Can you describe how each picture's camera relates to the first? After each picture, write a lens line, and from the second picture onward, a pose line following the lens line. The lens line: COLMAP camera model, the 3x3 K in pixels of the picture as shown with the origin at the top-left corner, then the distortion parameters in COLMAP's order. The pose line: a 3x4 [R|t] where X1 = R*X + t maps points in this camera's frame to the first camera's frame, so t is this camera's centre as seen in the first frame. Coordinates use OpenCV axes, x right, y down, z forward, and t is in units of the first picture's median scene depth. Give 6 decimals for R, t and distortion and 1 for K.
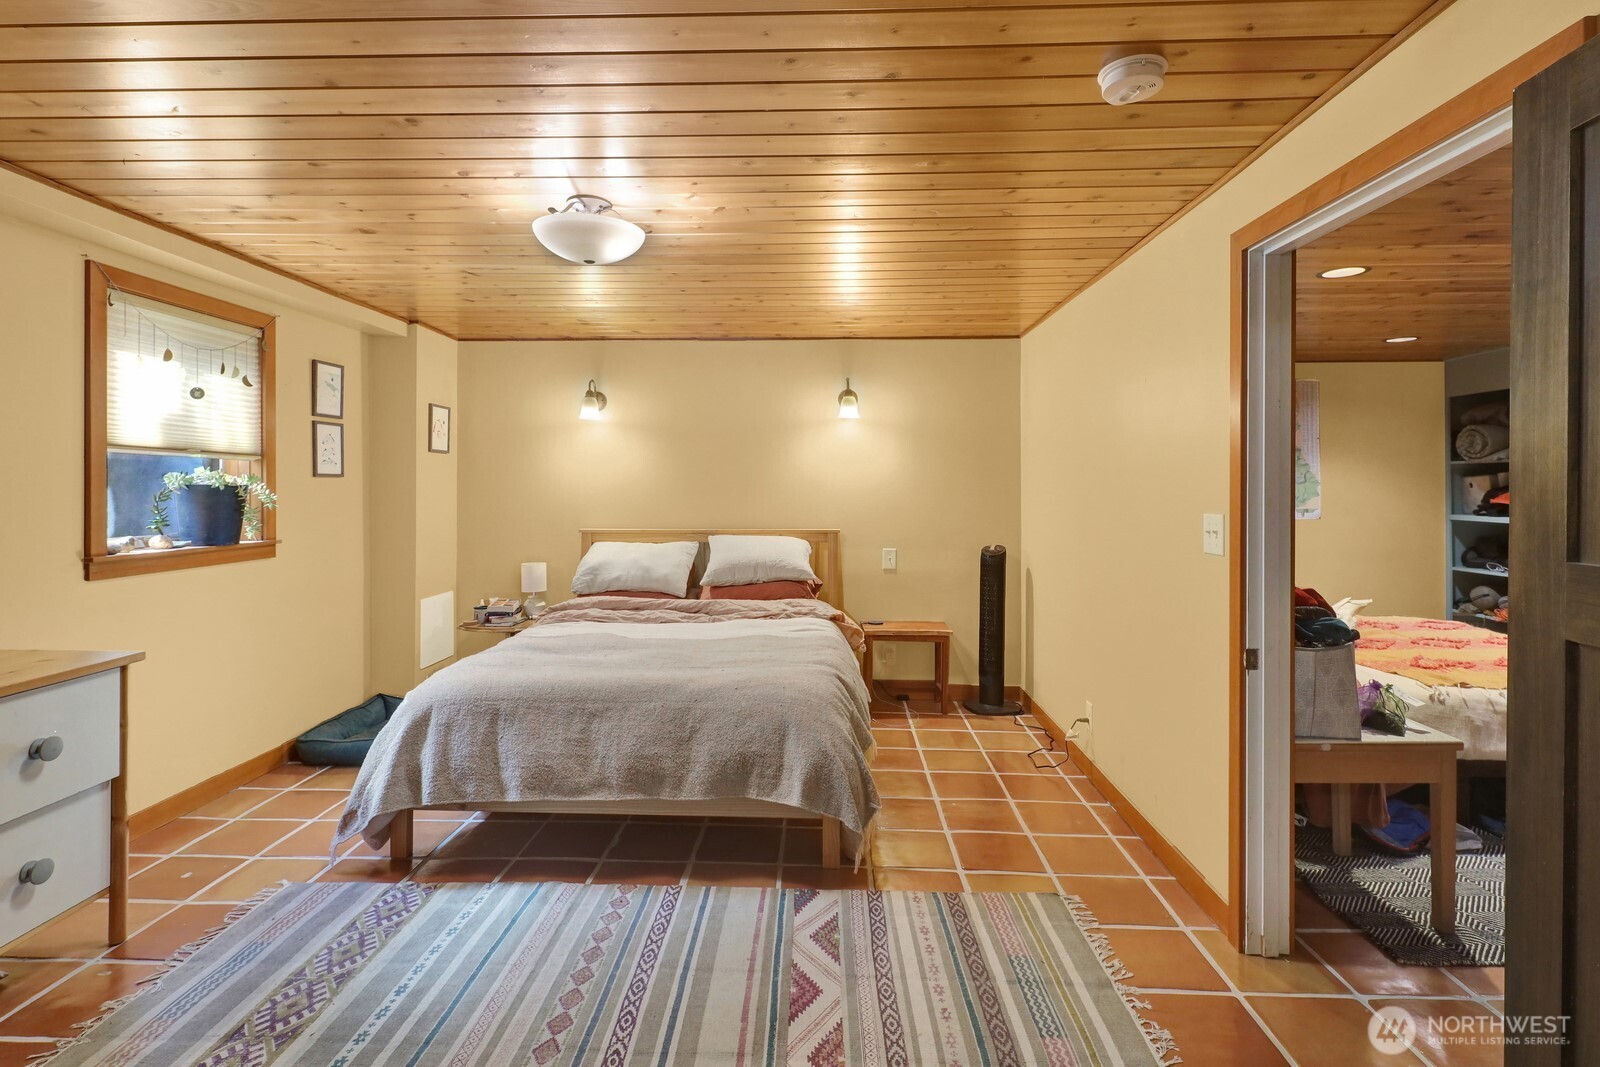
lens RADIAL K [[766.8, 0, 826.7], [0, 766.8, 482.2], [0, 0, 1]] dist [0.006280, -0.001021]
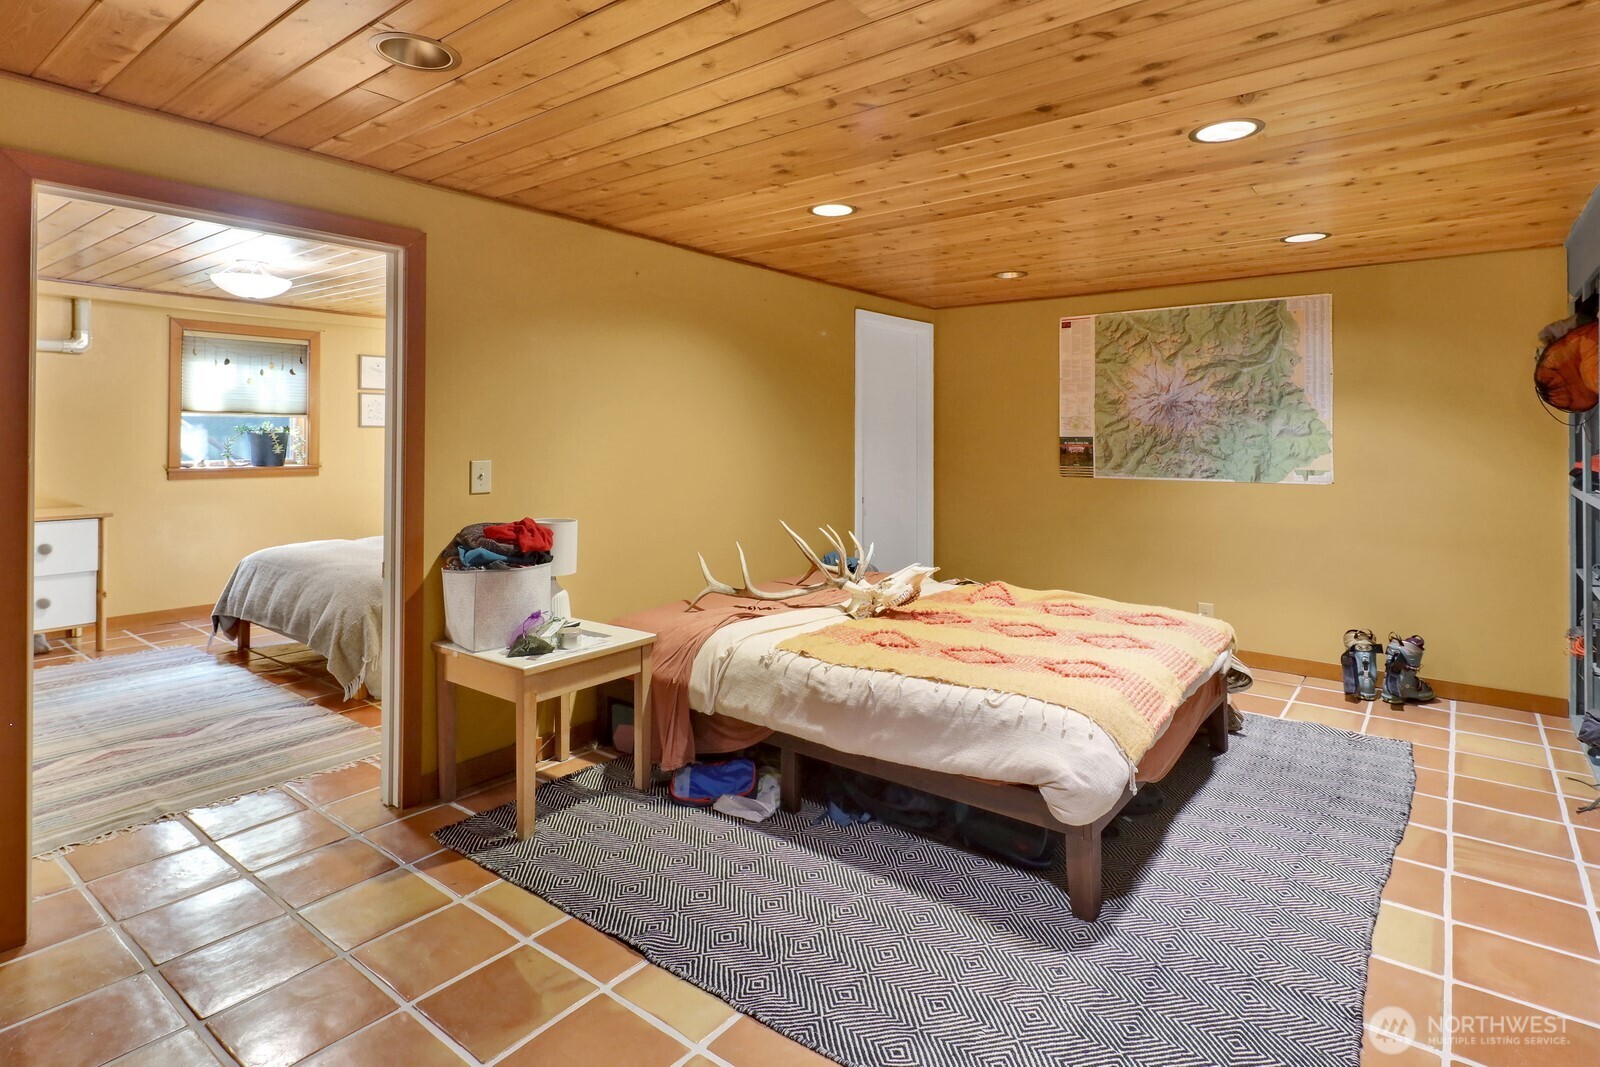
lens RADIAL K [[804.2, 0, 859.0], [0, 804.2, 440.6], [0, 0, 1]] dist [0.011170, -0.003734]
pose [[0.824113, 0.009102, -0.566353, 1.397625], [-0.003420, 0.999933, 0.011094, -0.002054], [0.566416, -0.007205, 0.824088, 0.242607]]
